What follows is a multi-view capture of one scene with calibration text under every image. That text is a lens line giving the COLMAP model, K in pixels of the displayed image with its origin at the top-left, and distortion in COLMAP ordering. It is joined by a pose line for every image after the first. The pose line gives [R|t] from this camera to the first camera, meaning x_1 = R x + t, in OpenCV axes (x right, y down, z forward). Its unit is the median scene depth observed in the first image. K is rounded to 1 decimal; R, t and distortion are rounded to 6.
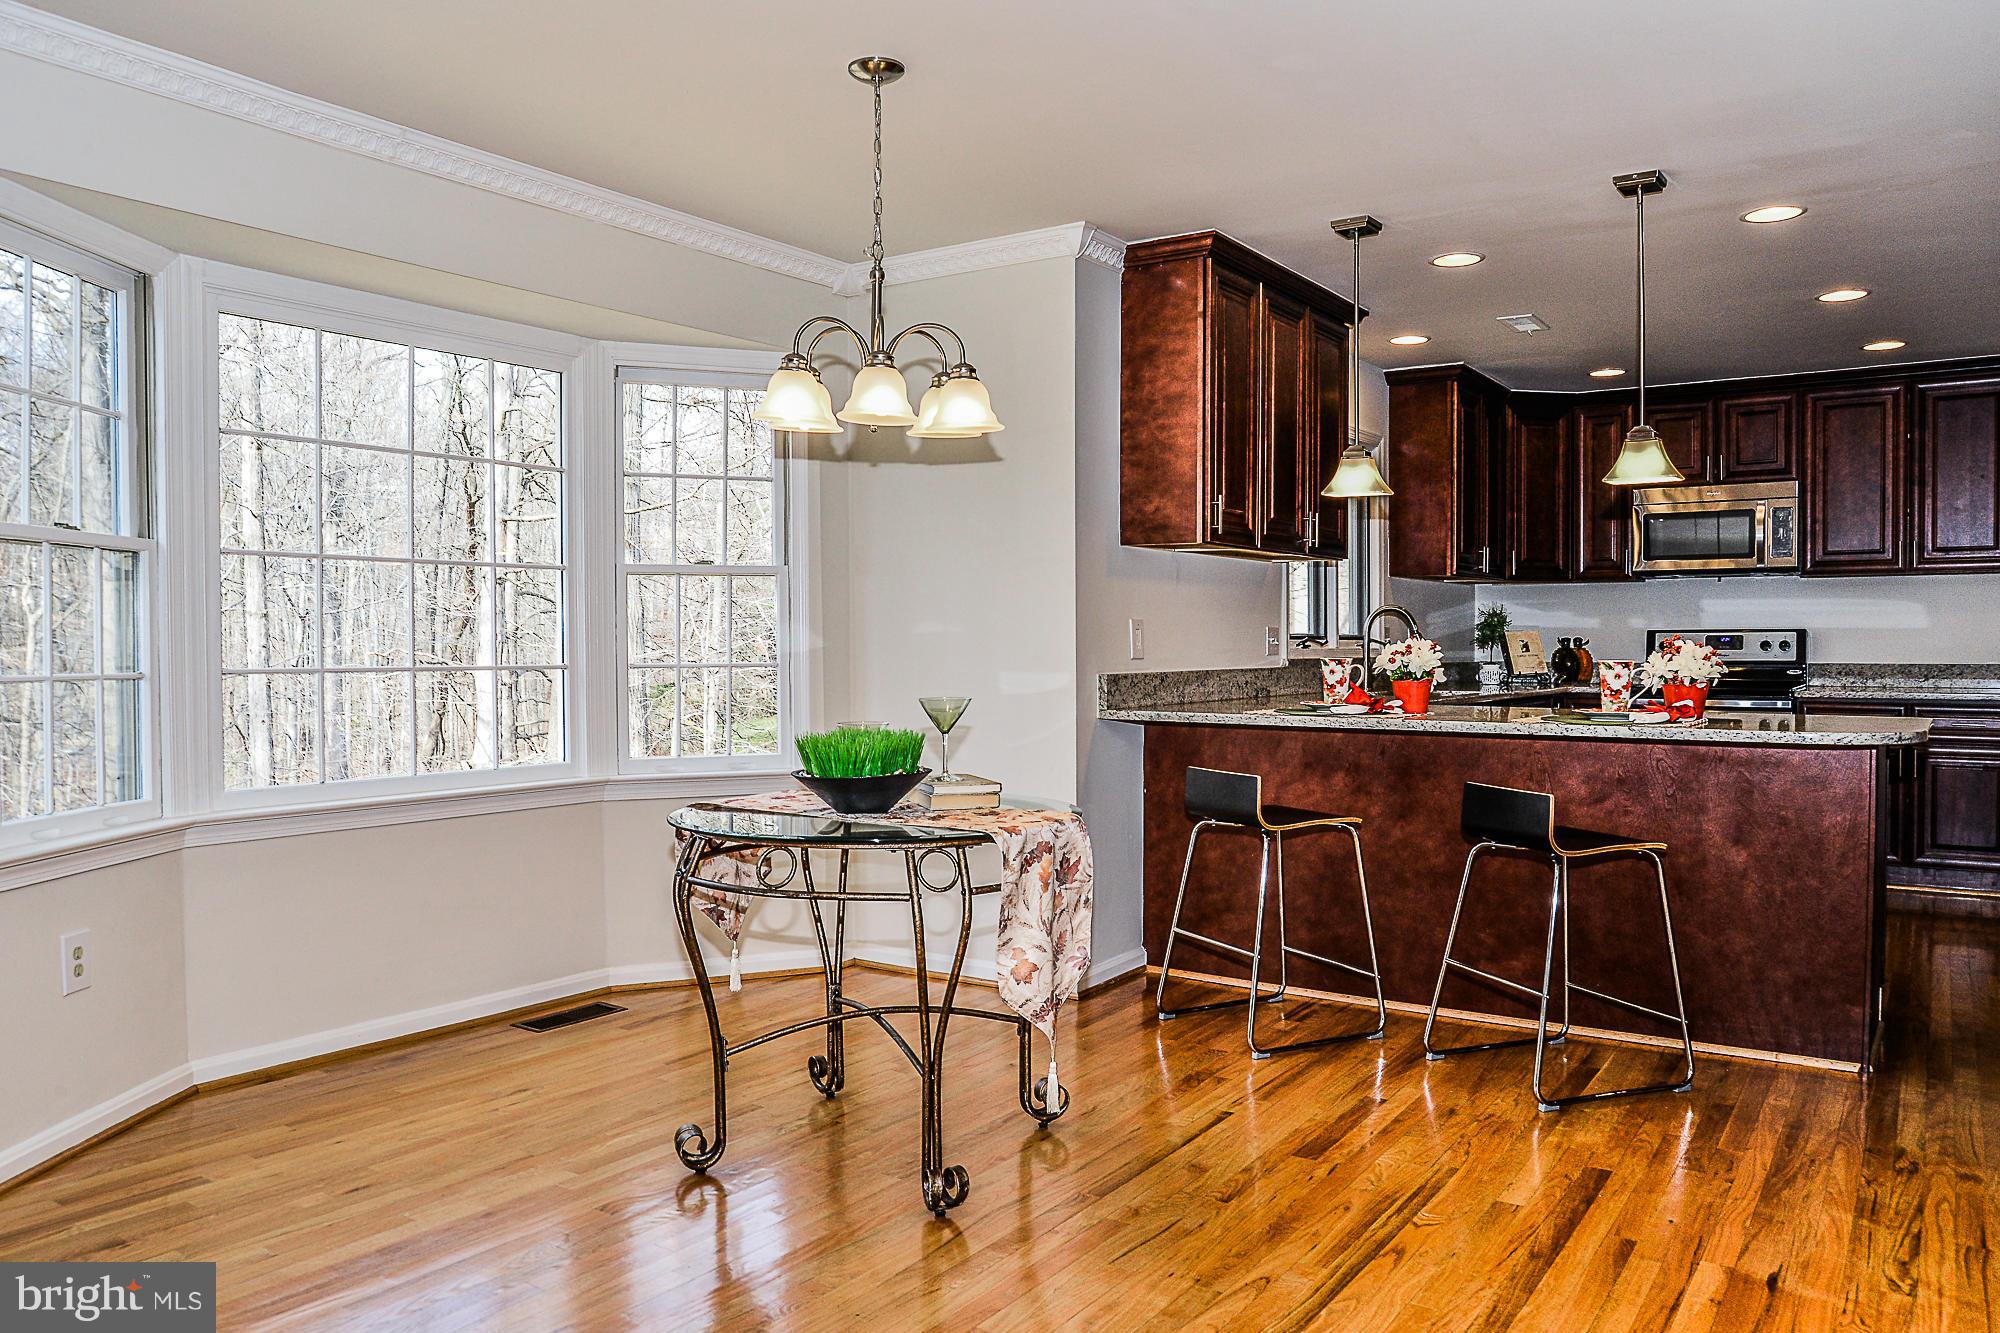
lens RADIAL K [[1456.4, 0, 994.4], [0, 1456.4, 666.6], [0, 0, 1]] dist [-0.066045, 0.010661]
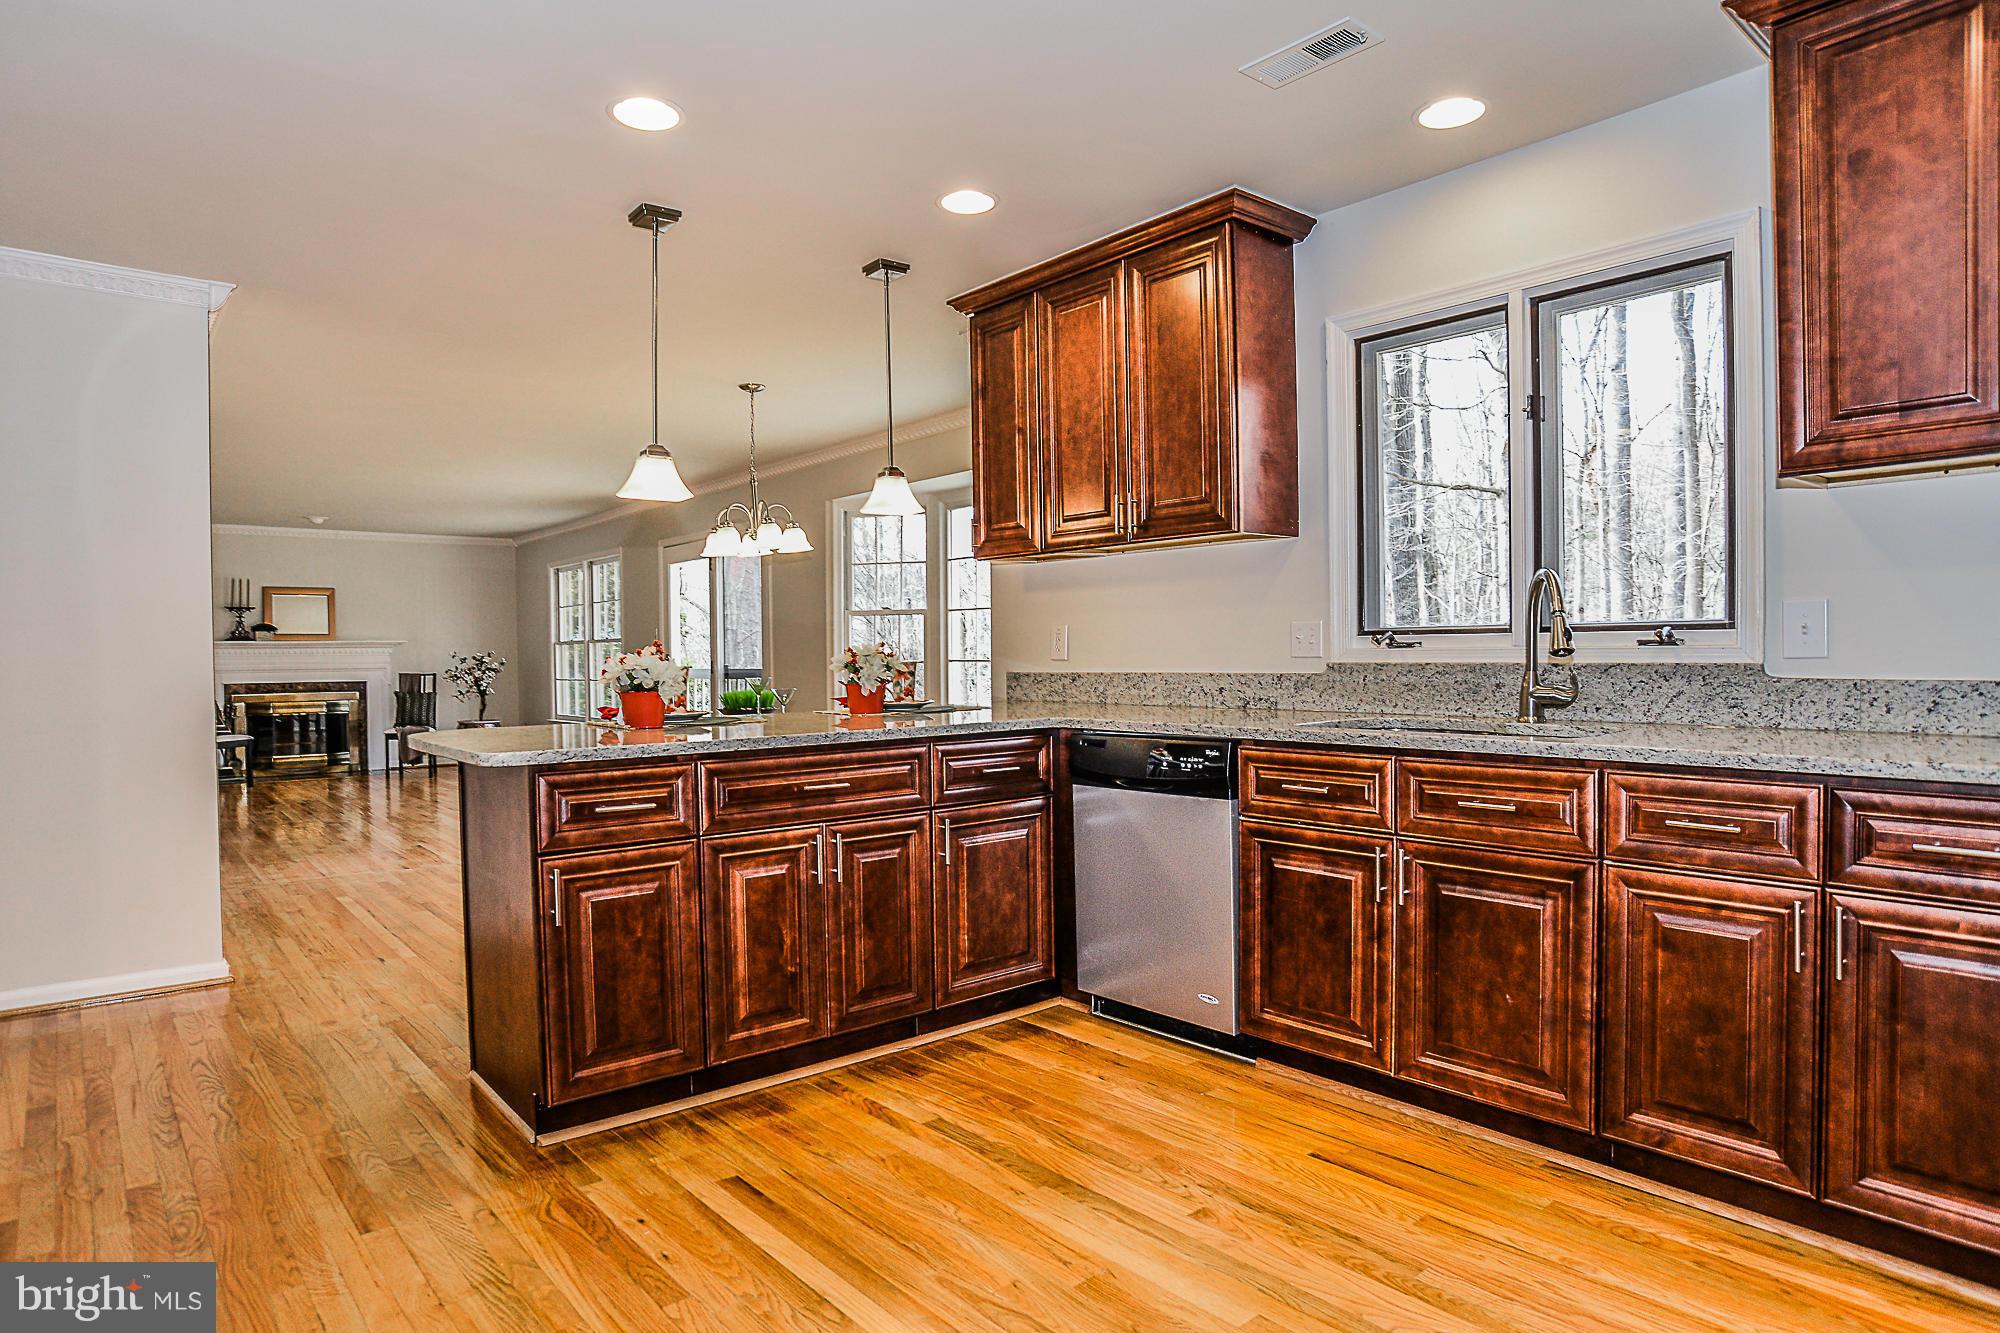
lens RADIAL K [[1174.5, 0, 1007.2], [0, 1174.5, 668.0], [0, 0, 1]] dist [-0.051091, 0.002663]
pose [[-0.266549, 0.019235, -0.963629, 1.025945], [-0.001462, 0.999792, 0.020361, -0.017997], [0.963820, 0.006836, -0.266466, 1.254713]]
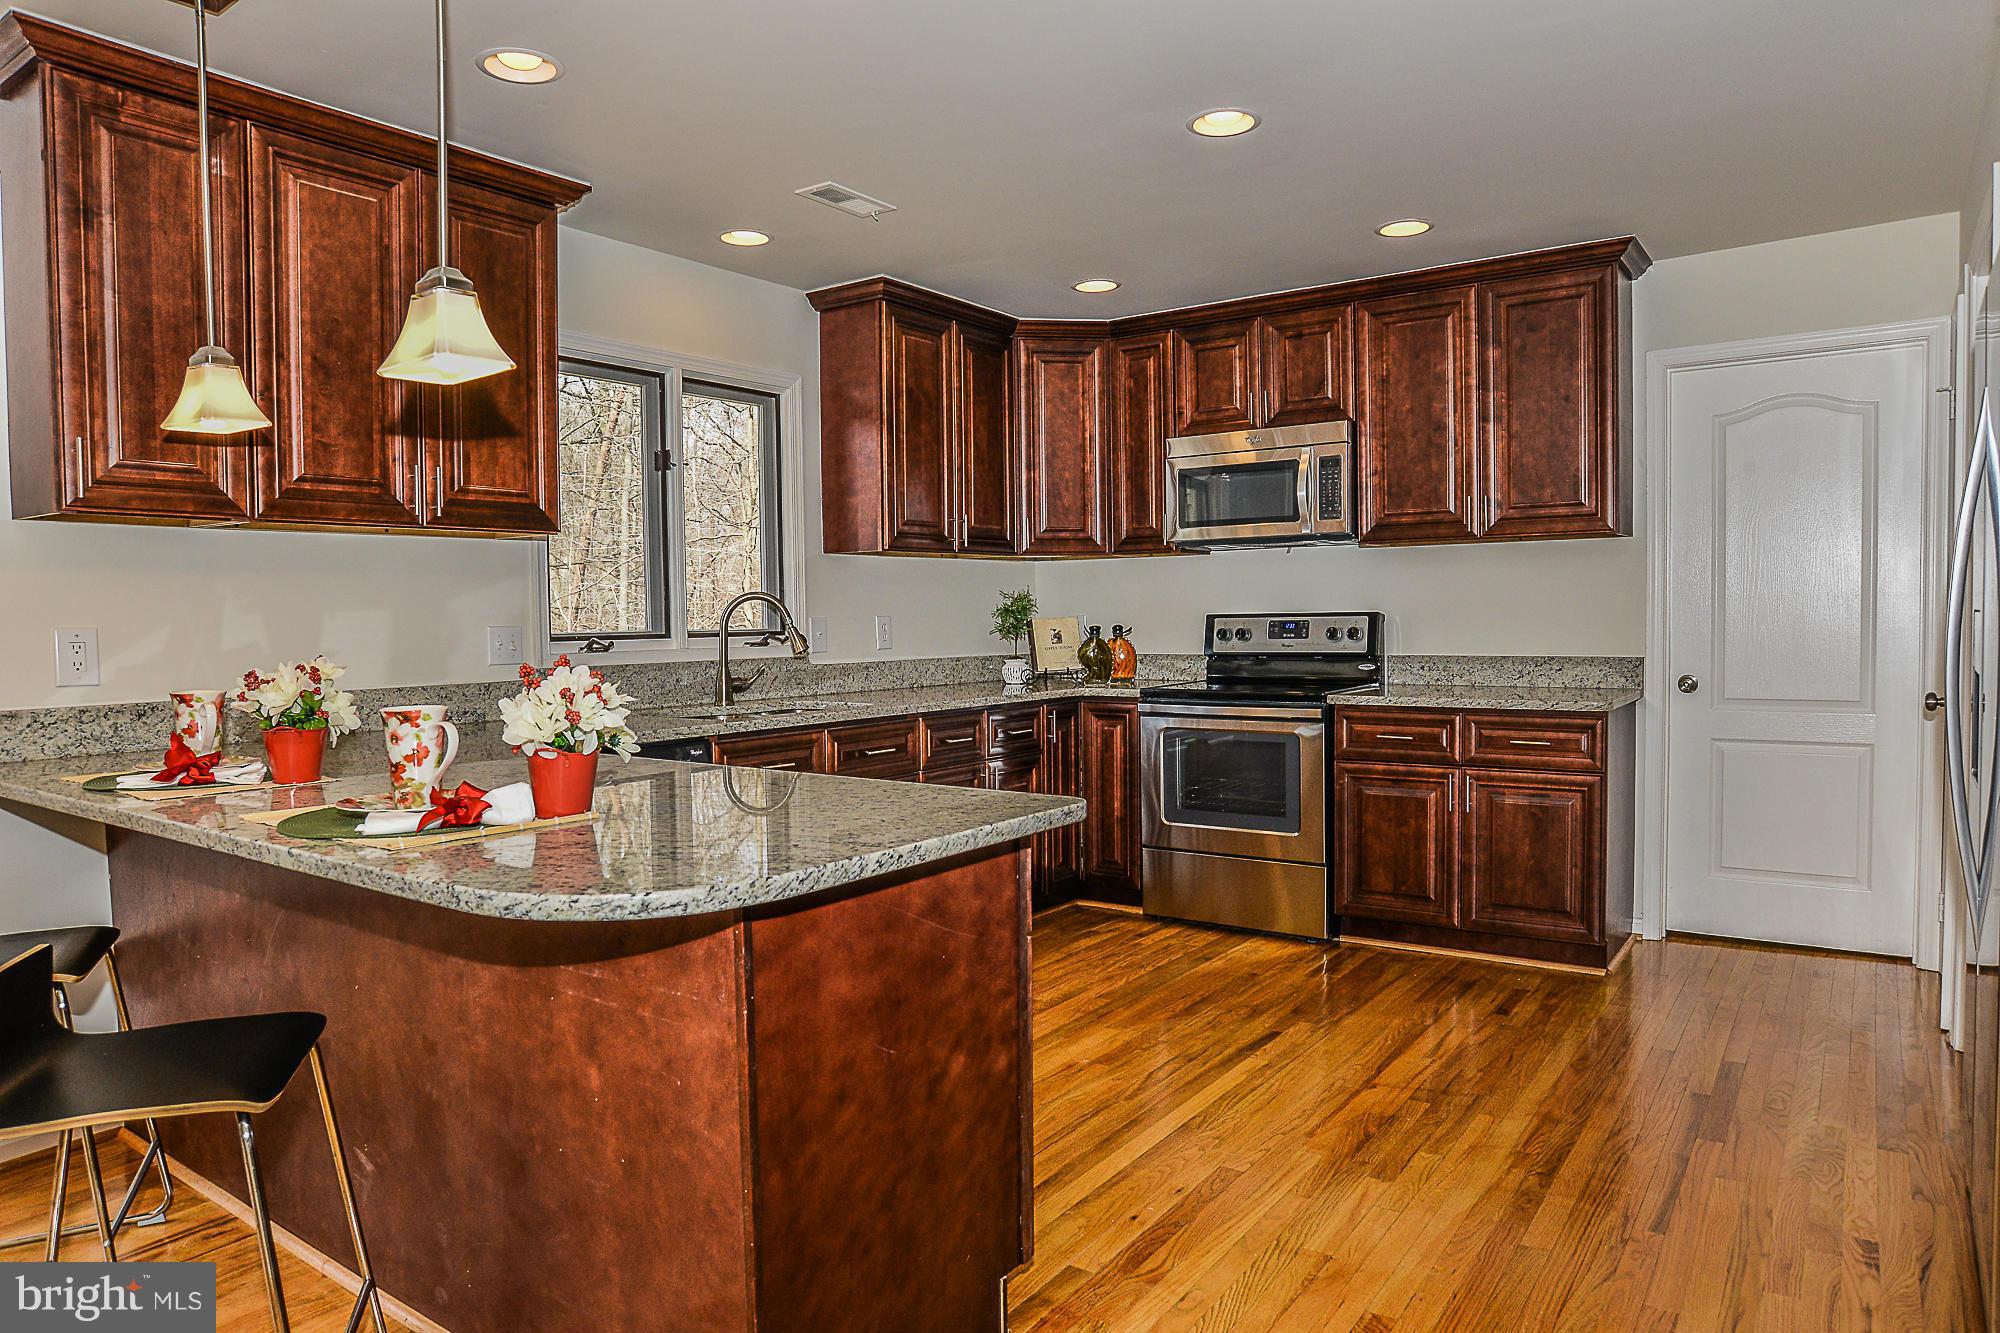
lens RADIAL K [[1271.5, 0, 993.4], [0, 1271.5, 680.5], [0, 0, 1]] dist [-0.066962, 0.028585]
pose [[0.999756, -0.011221, -0.019002, 0.555599], [0.011890, 0.999299, 0.035500, -0.024029], [0.018590, -0.035717, 0.999189, 0.449300]]
